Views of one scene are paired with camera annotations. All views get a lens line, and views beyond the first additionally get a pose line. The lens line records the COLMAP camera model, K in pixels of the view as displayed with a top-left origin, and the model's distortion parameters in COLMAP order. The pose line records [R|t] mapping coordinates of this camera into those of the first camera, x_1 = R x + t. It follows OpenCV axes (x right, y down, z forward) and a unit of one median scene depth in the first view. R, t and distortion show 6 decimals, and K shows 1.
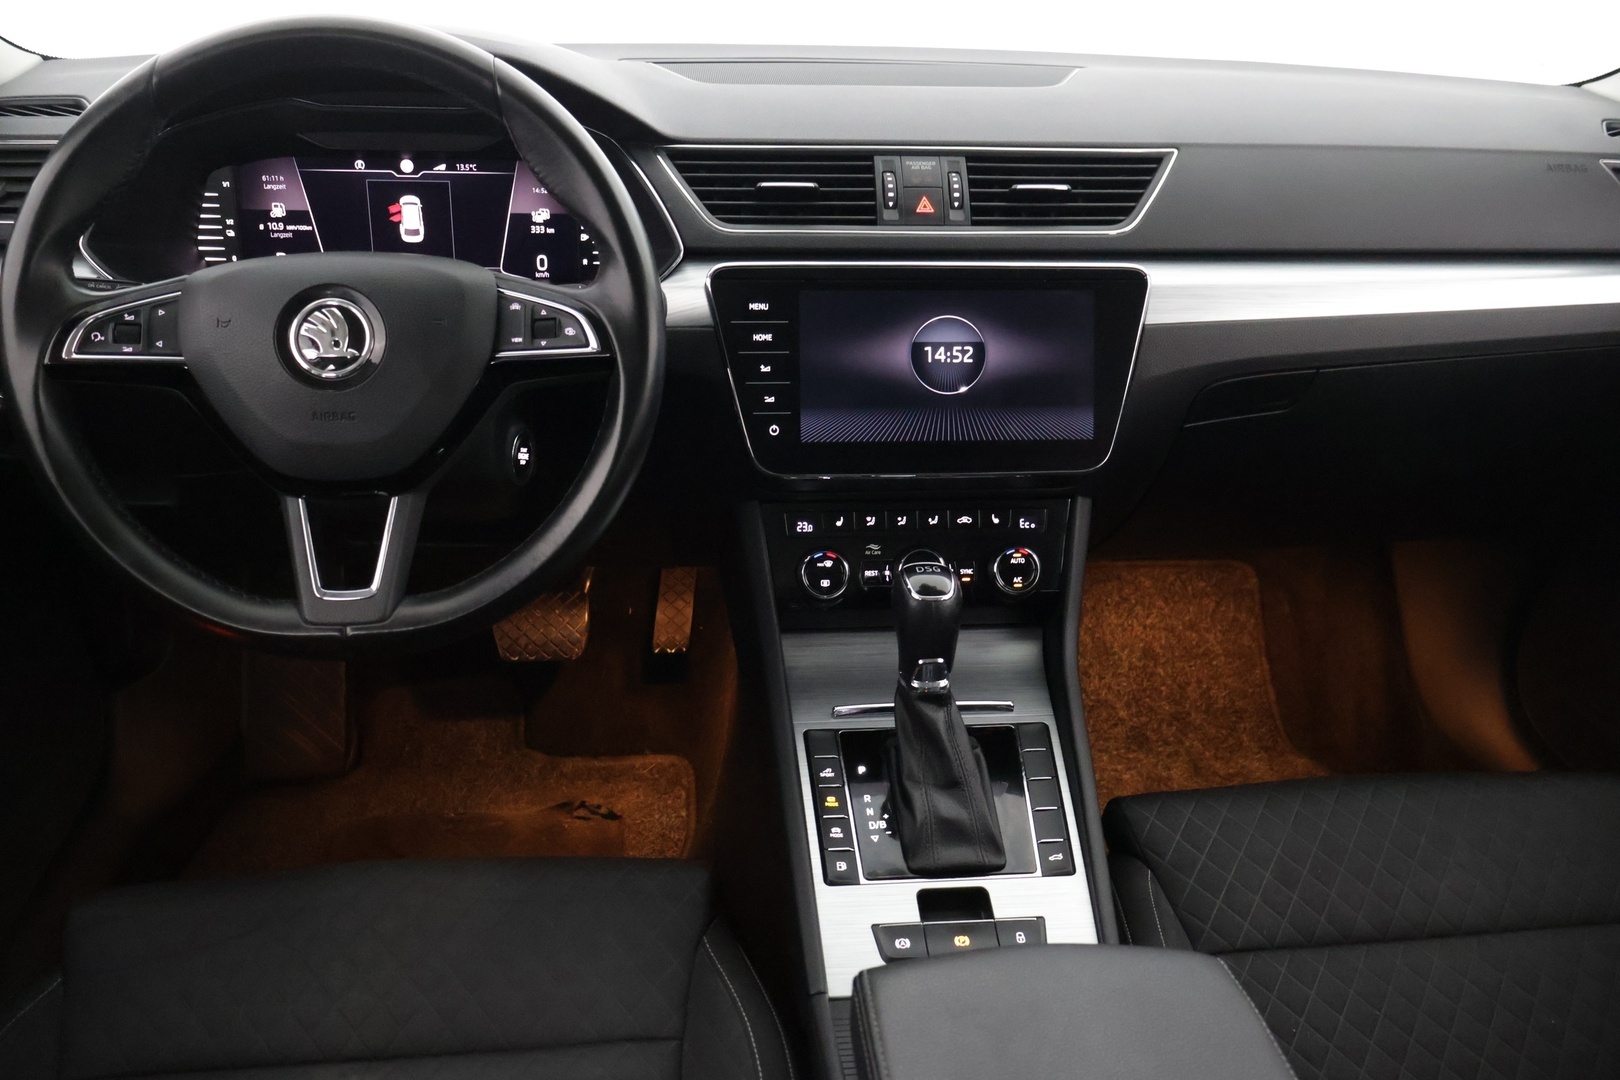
lens RADIAL K [[1365.3, 0, 832.6], [0, 1365.3, 518.8], [0, 0, 1]] dist [0.016146, -0.000036]
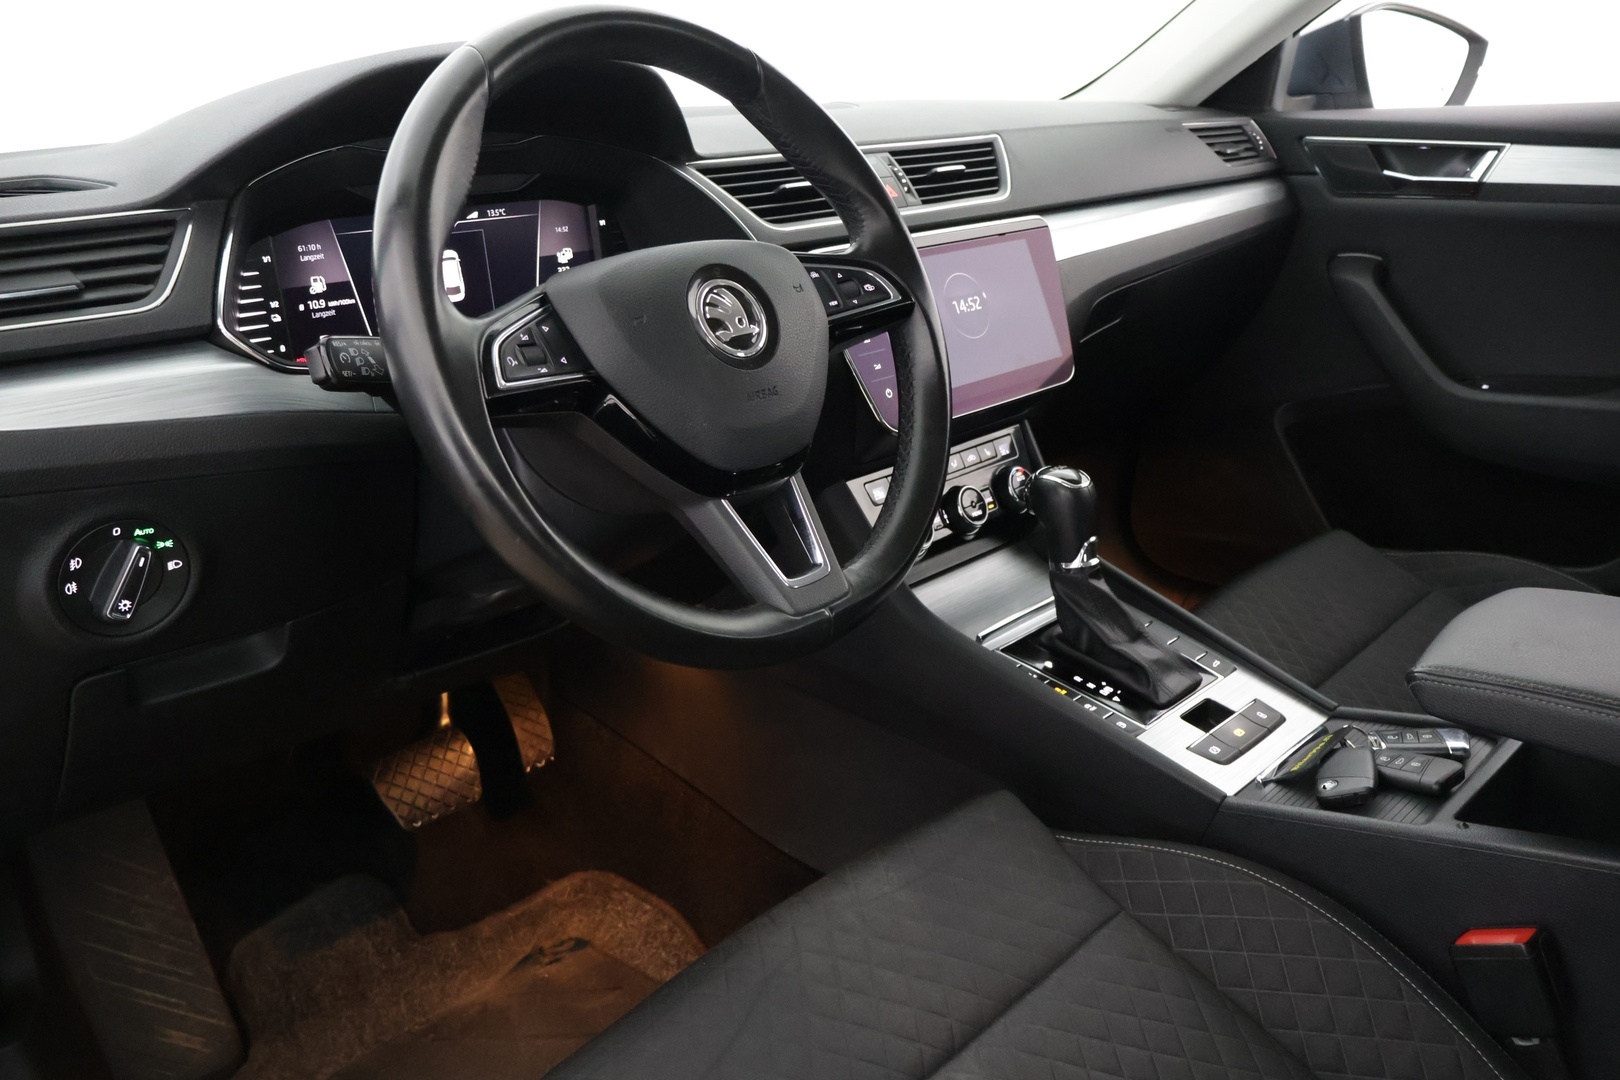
lens RADIAL K [[1365.3, 0, 778.3], [0, 1365.3, 530.4], [0, 0, 1]] dist [0.016146, -0.000036]
pose [[0.754711, -0.250630, 0.606297, -0.763850], [0.331044, 0.943356, -0.022117, 0.031141], [-0.566411, 0.217402, 0.794931, 0.207922]]
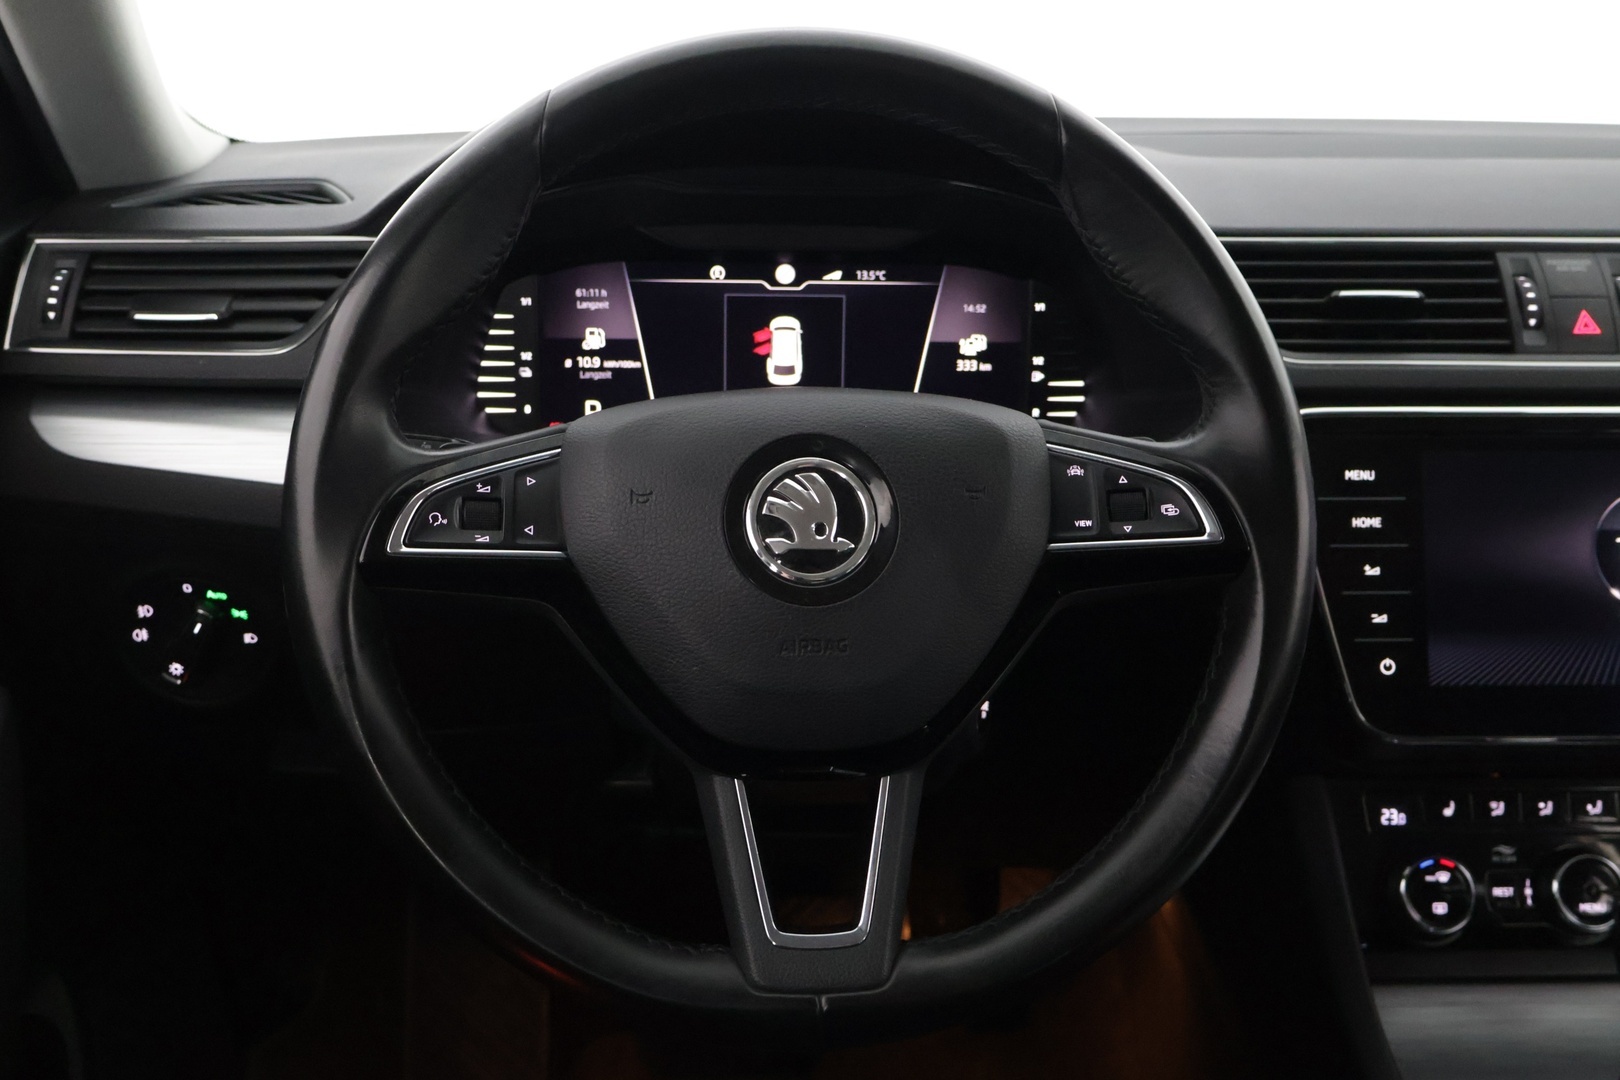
lens RADIAL K [[1695.9, 0, 836.1], [0, 1695.9, 535.9], [0, 0, 1]] dist [0.010011, 0.000000]
pose [[0.999123, 0.000151, -0.041877, -0.257875], [-0.005684, 0.991228, -0.132038, -0.018724], [0.041489, 0.132161, 0.990360, 0.190802]]
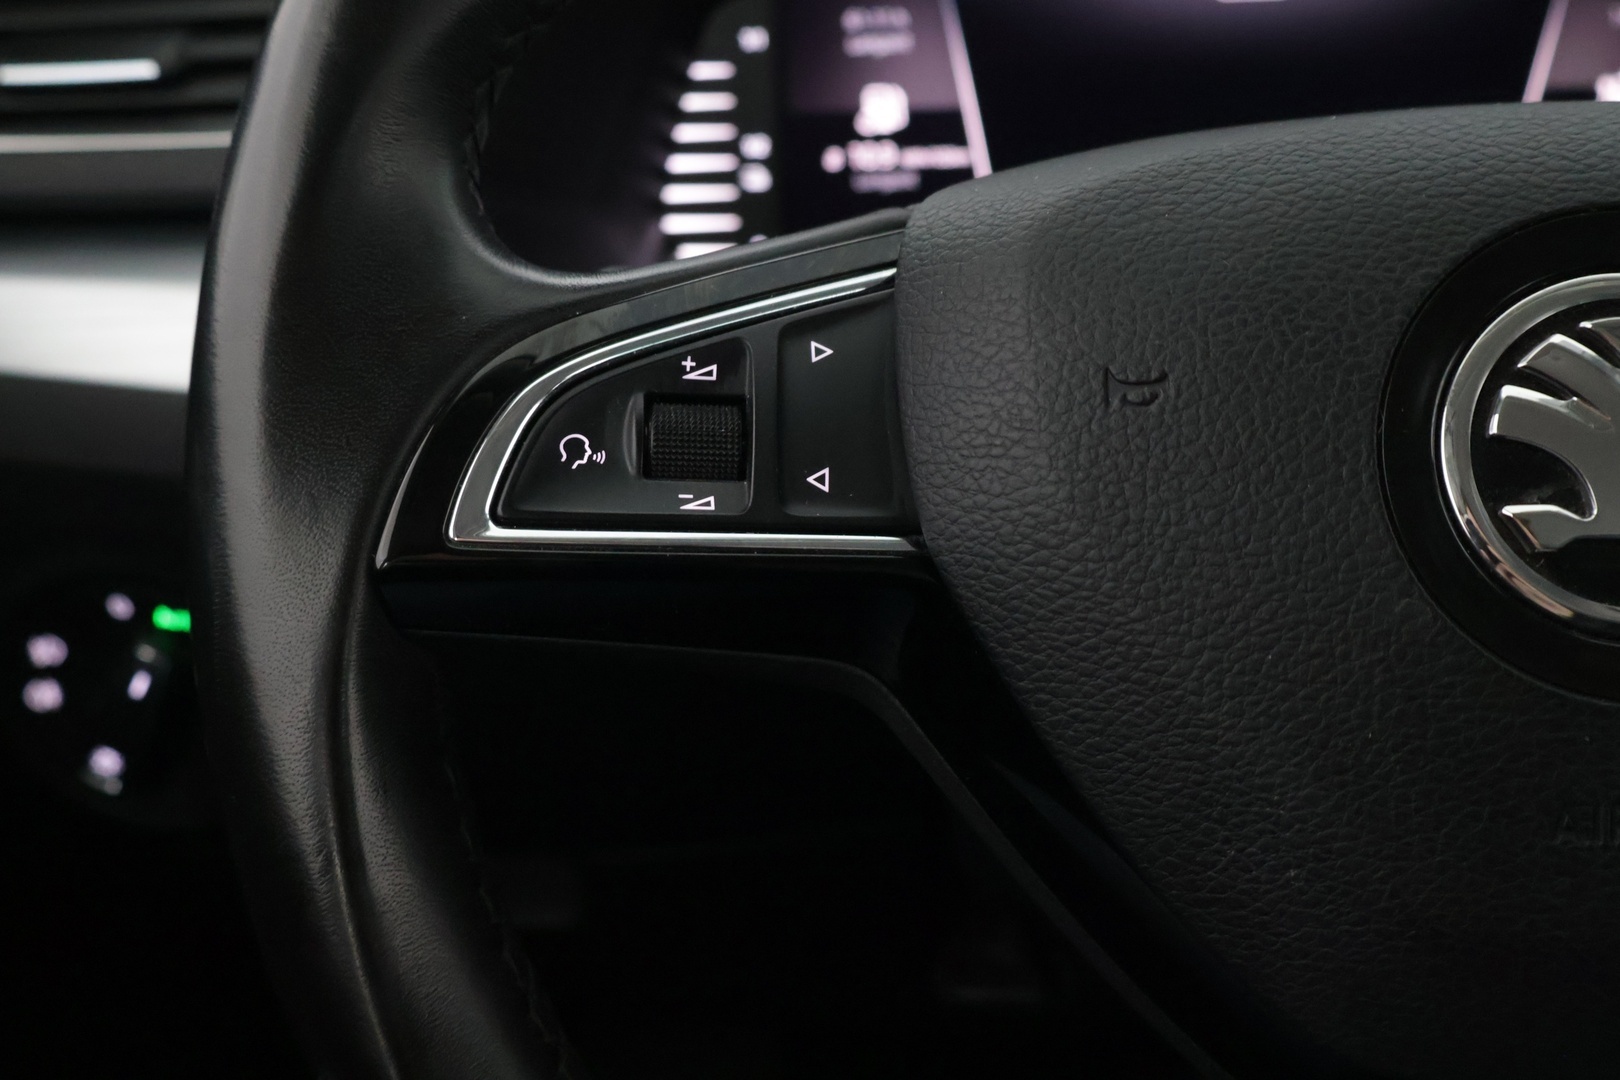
lens RADIAL K [[1840.2, 0, 801.1], [0, 1840.2, 537.1], [0, 0, 1]] dist [-0.005313, 0.000000]
pose [[0.986415, 0.004685, -0.164208, -0.358647], [-0.021565, 0.994636, -0.101162, -0.069554], [0.162854, 0.103329, 0.981225, 0.558615]]
